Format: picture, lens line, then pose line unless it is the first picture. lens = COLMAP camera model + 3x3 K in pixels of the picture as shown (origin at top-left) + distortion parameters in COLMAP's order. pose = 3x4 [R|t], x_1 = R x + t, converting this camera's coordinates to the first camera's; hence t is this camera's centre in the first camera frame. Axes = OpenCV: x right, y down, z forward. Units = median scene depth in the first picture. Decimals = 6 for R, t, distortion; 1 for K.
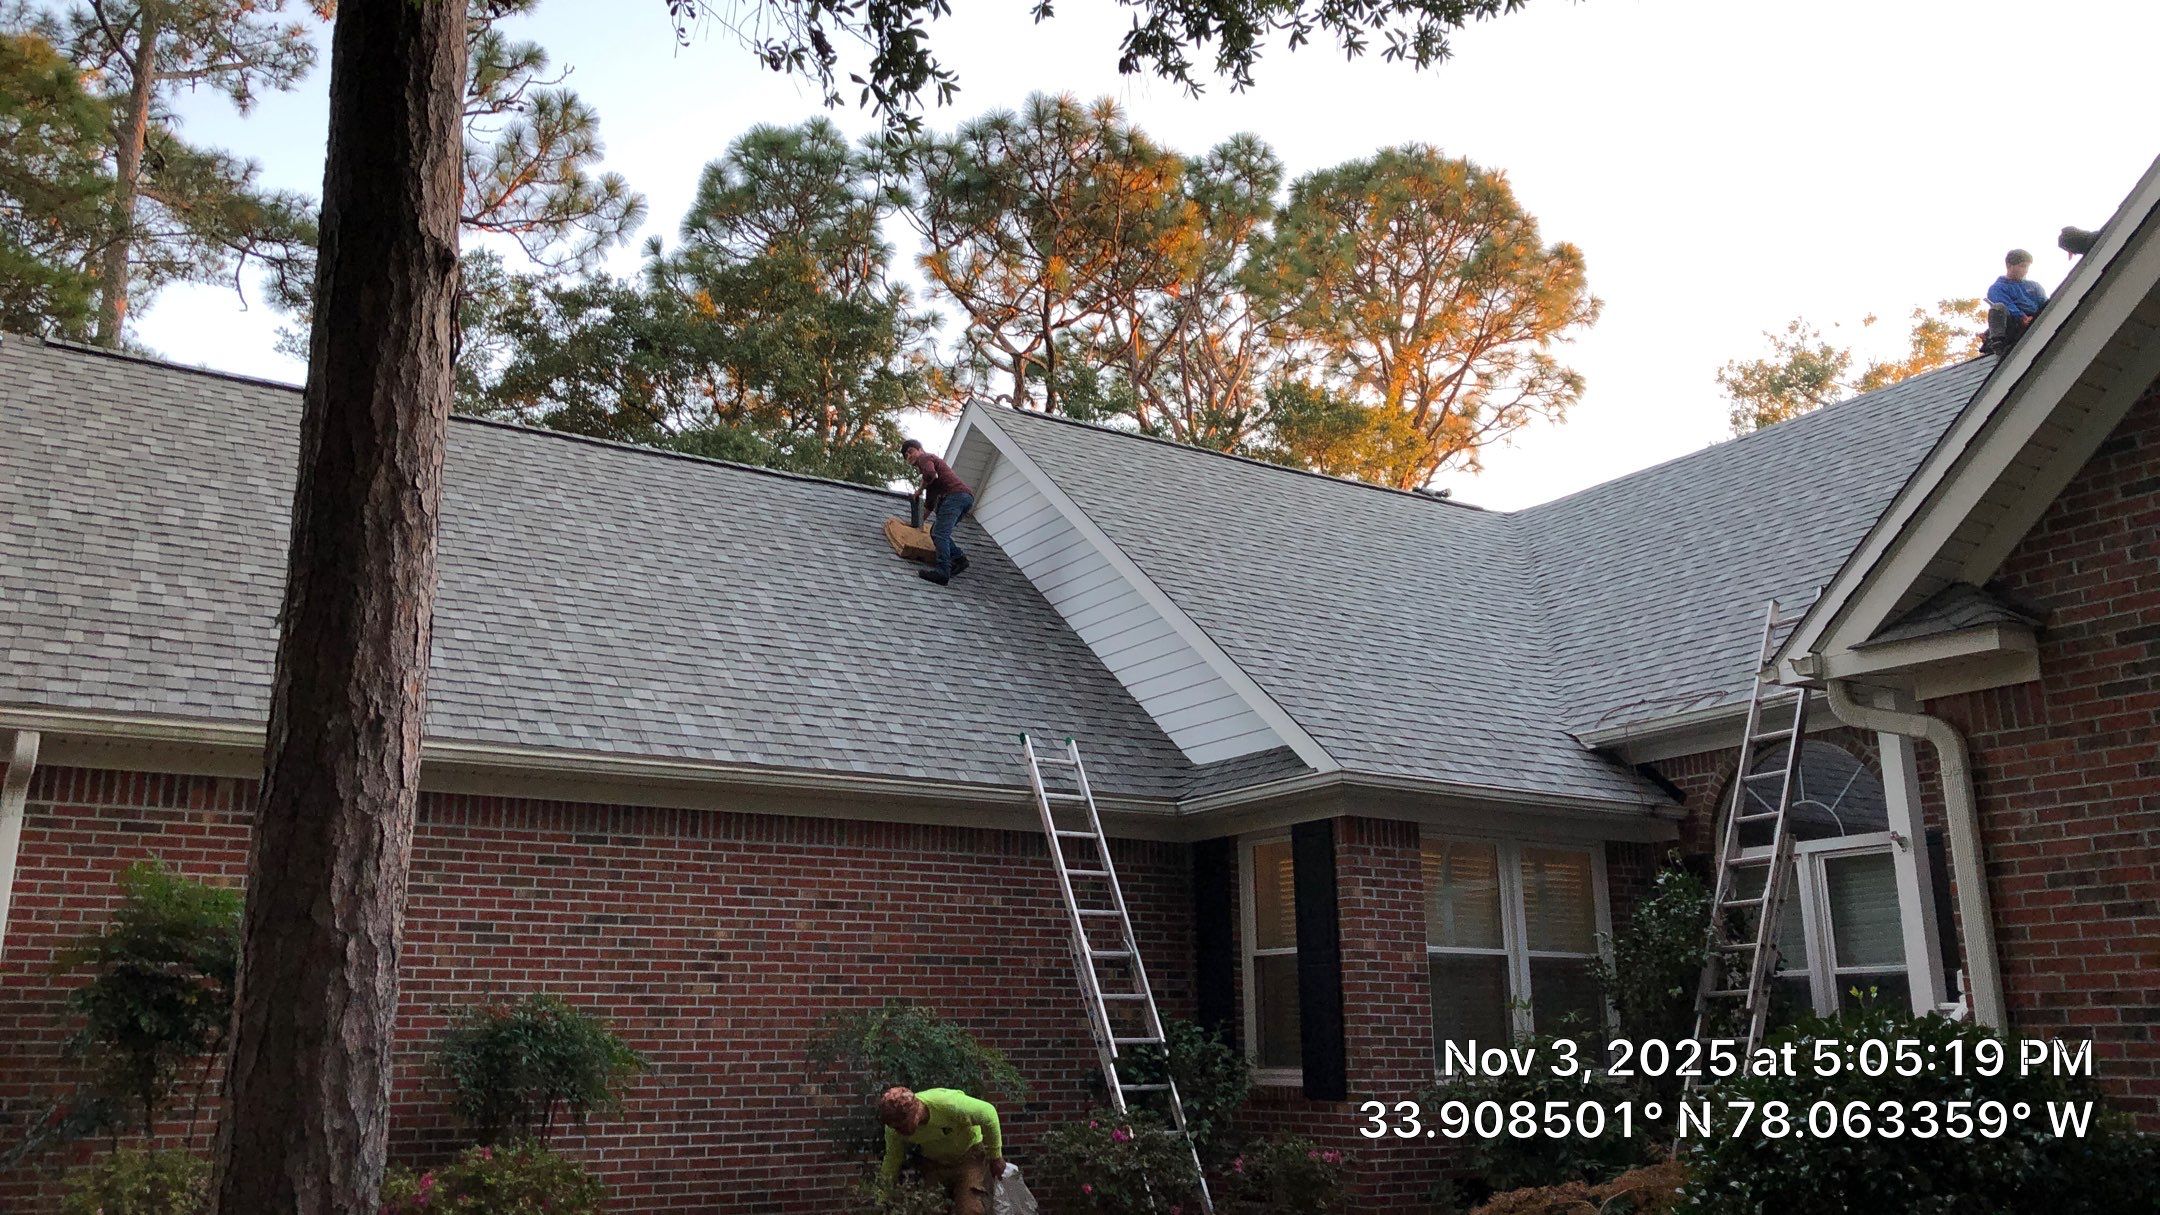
lens RADIAL K [[1746.4, 0, 1080.0], [0, 1746.4, 607.5], [0, 0, 1]] dist [0.081421, -0.161424]
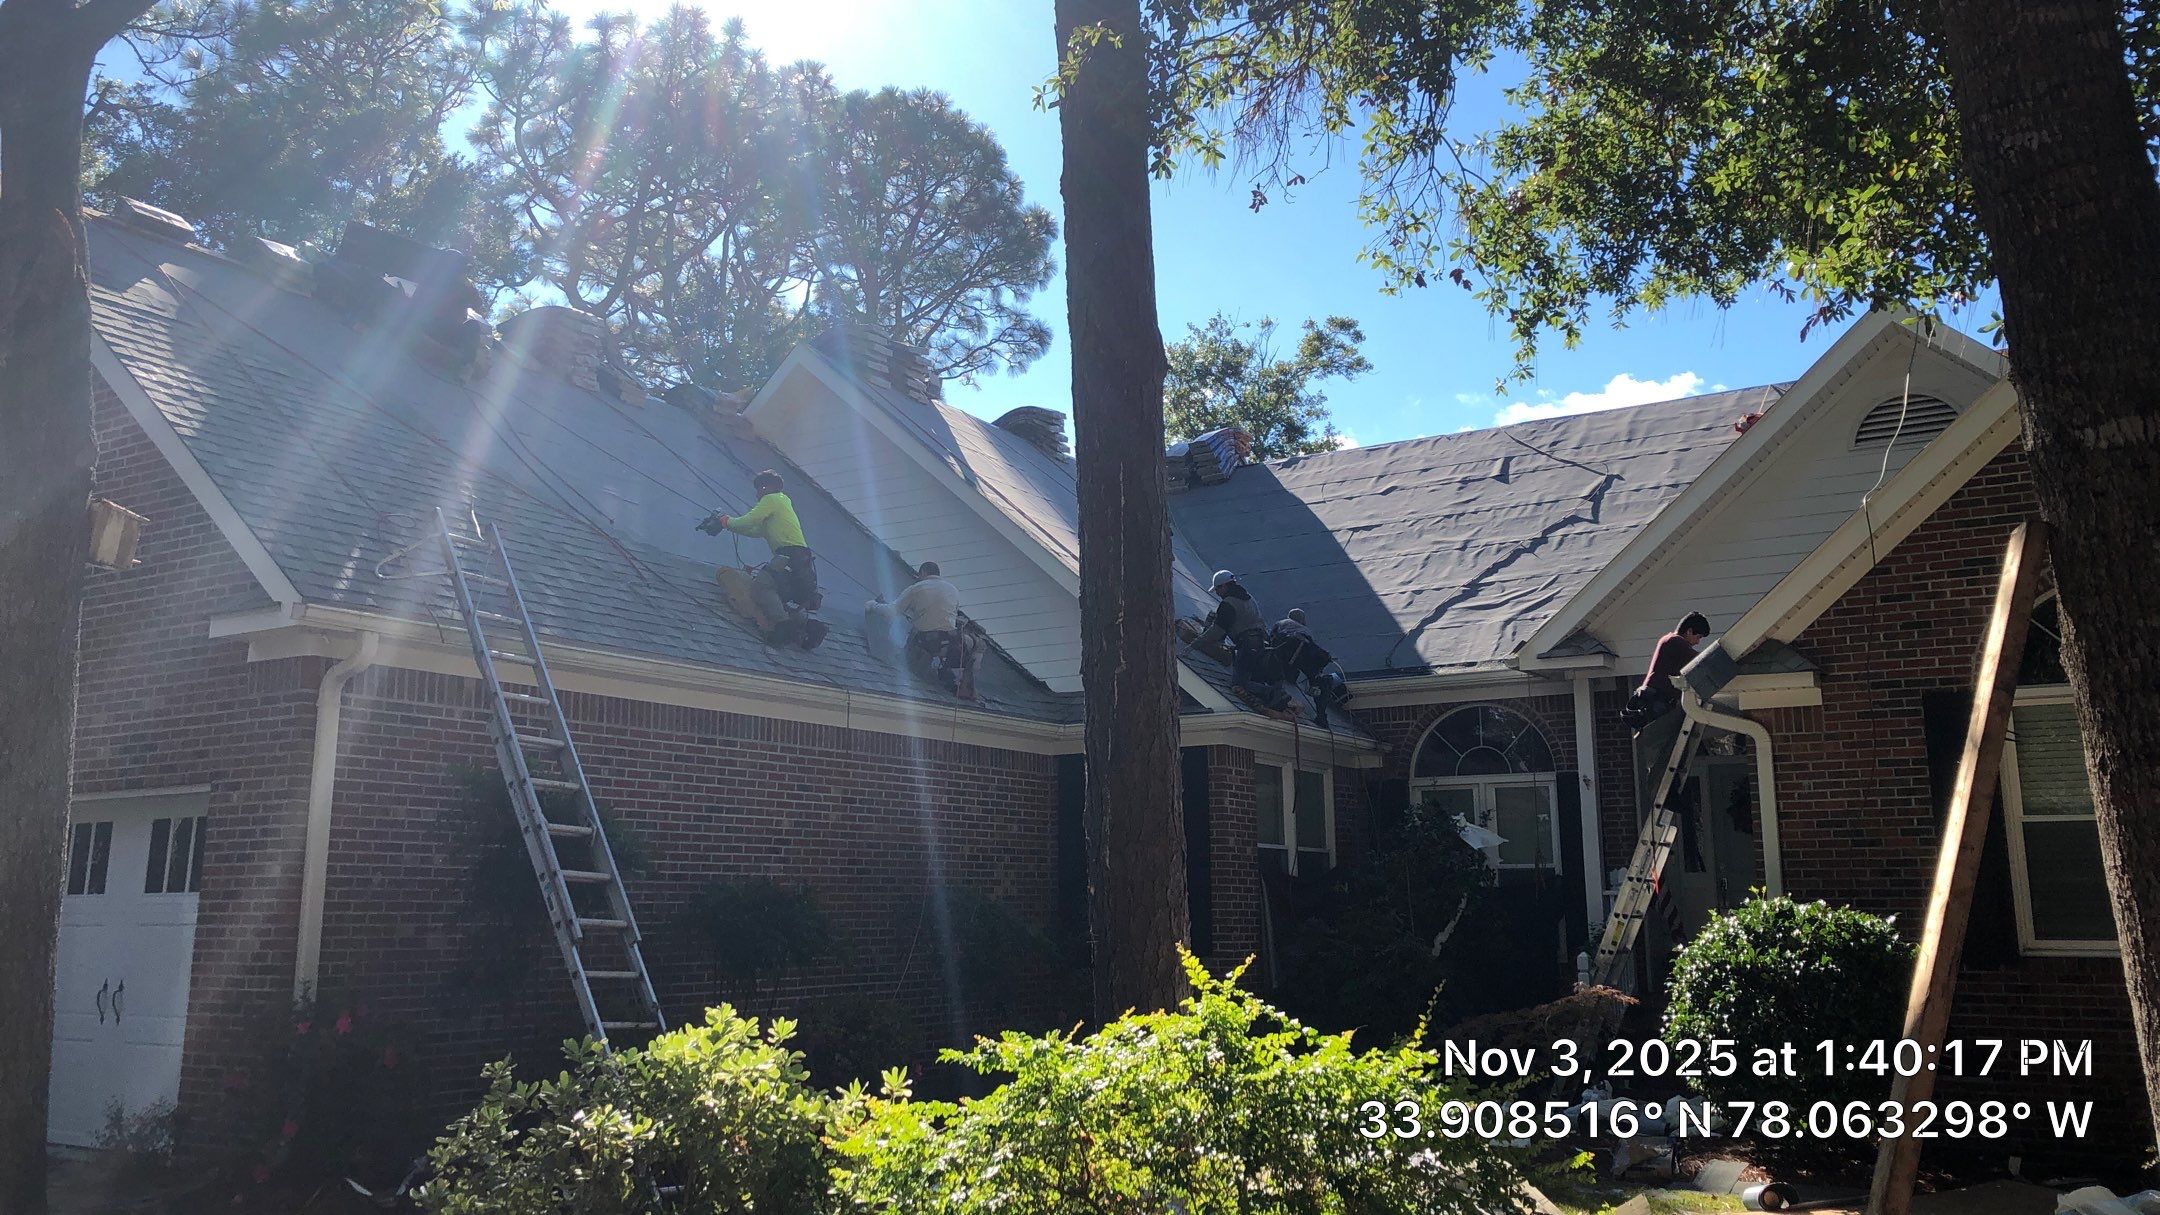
lens RADIAL K [[1737.3, 0, 1080.0], [0, 1737.3, 607.5], [0, 0, 1]] dist [0.080534, -0.237160]
pose [[0.898465, 0.077613, 0.432130, -0.521749], [-0.109090, 0.992848, 0.048493, -0.035102], [-0.425275, -0.090710, 0.900507, -0.121473]]
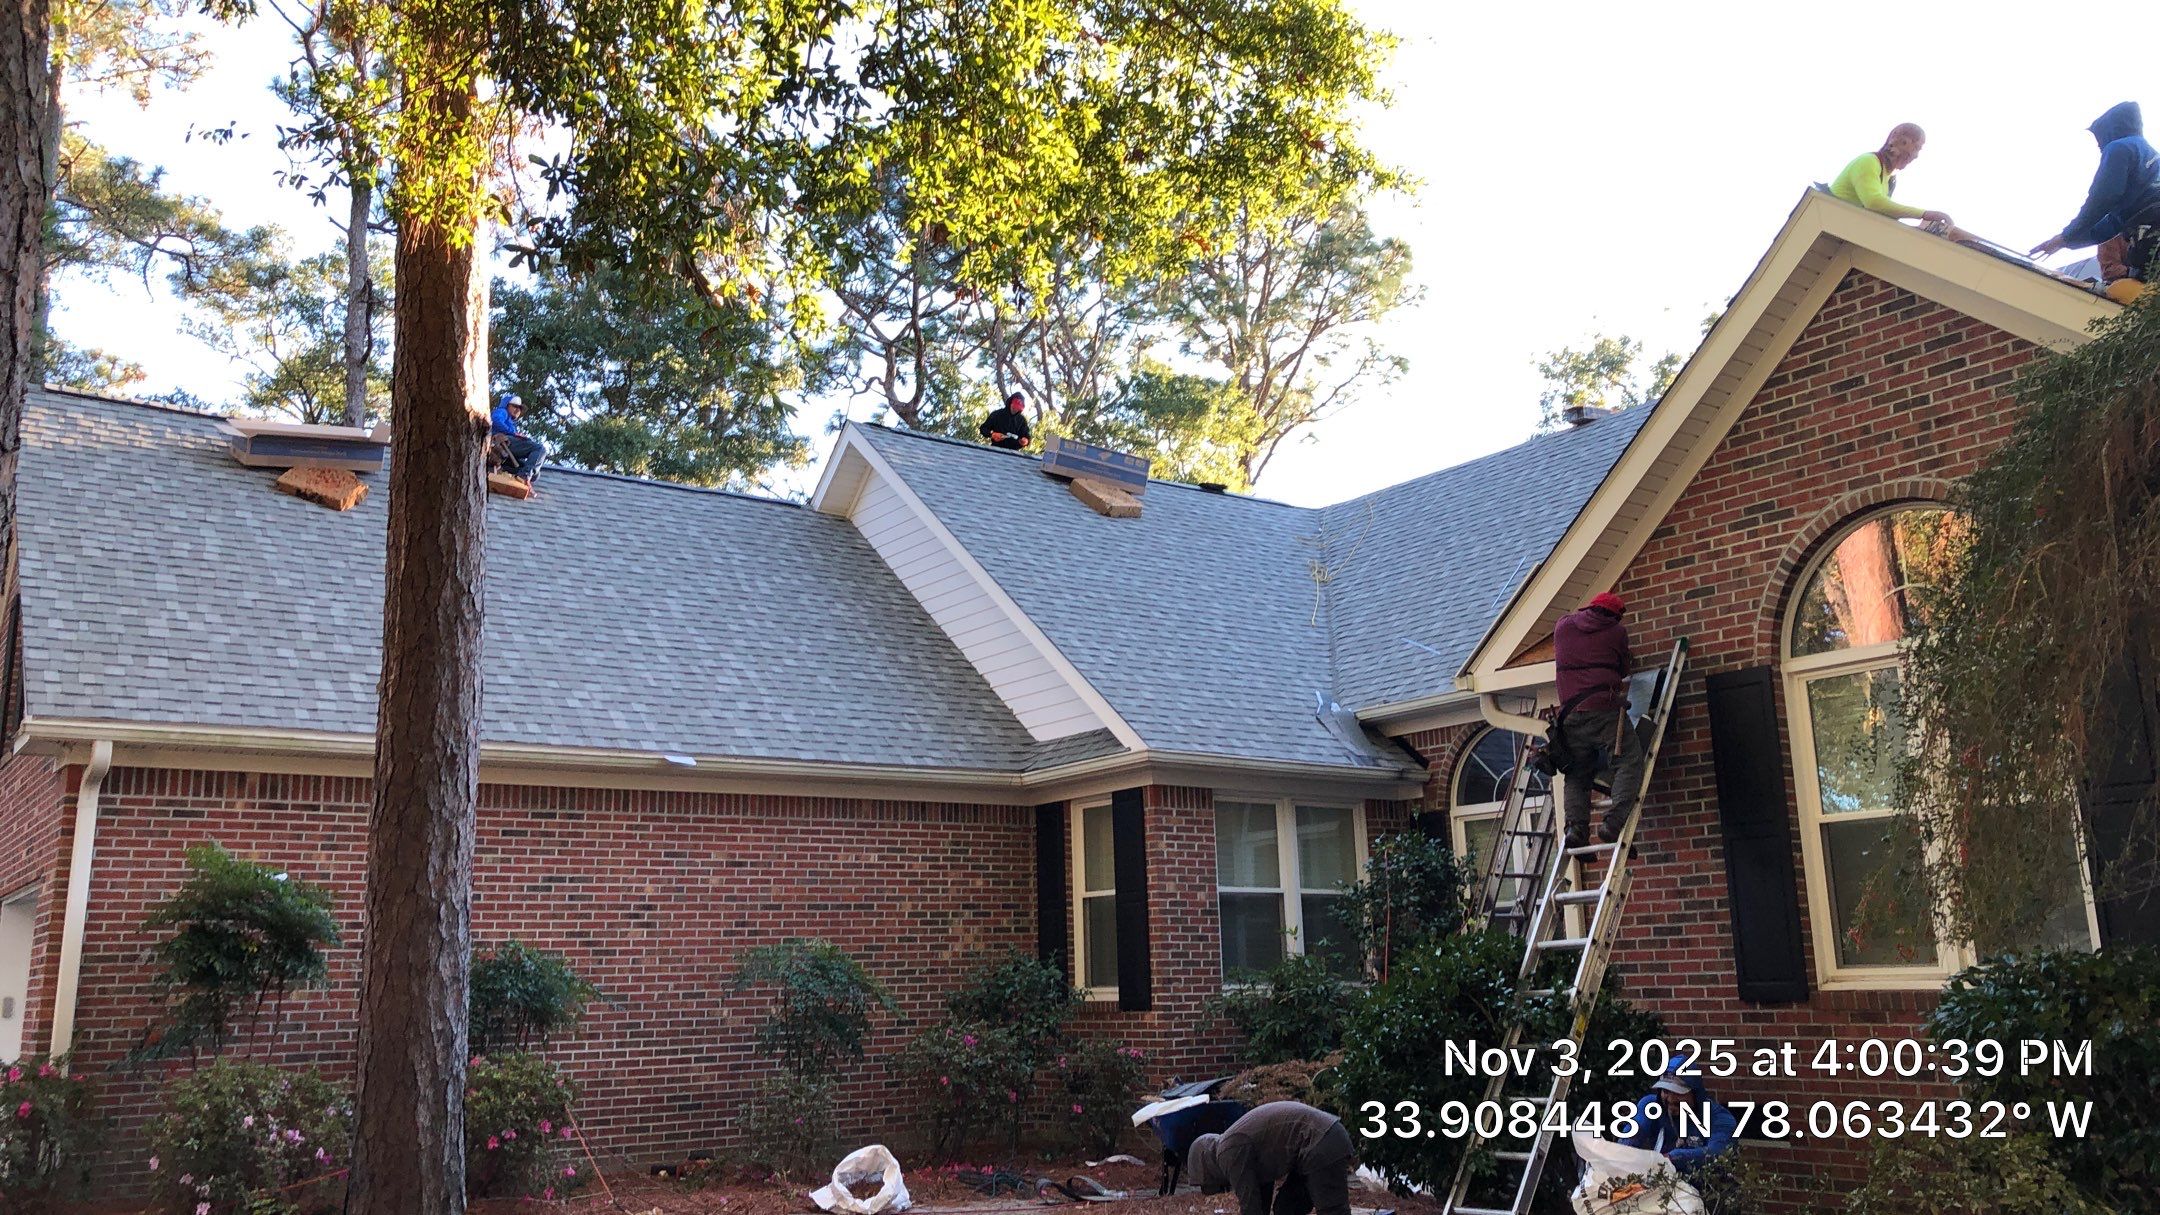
lens RADIAL K [[1730.0, 0, 1089.8], [0, 1730.0, 578.1], [0, 0, 1]] dist [0.066856, -0.164496]
pose [[0.996884, -0.004271, 0.078771, 0.009338], [0.002949, 0.999853, 0.016894, -0.051173], [-0.078832, -0.016609, 0.996750, -0.233278]]
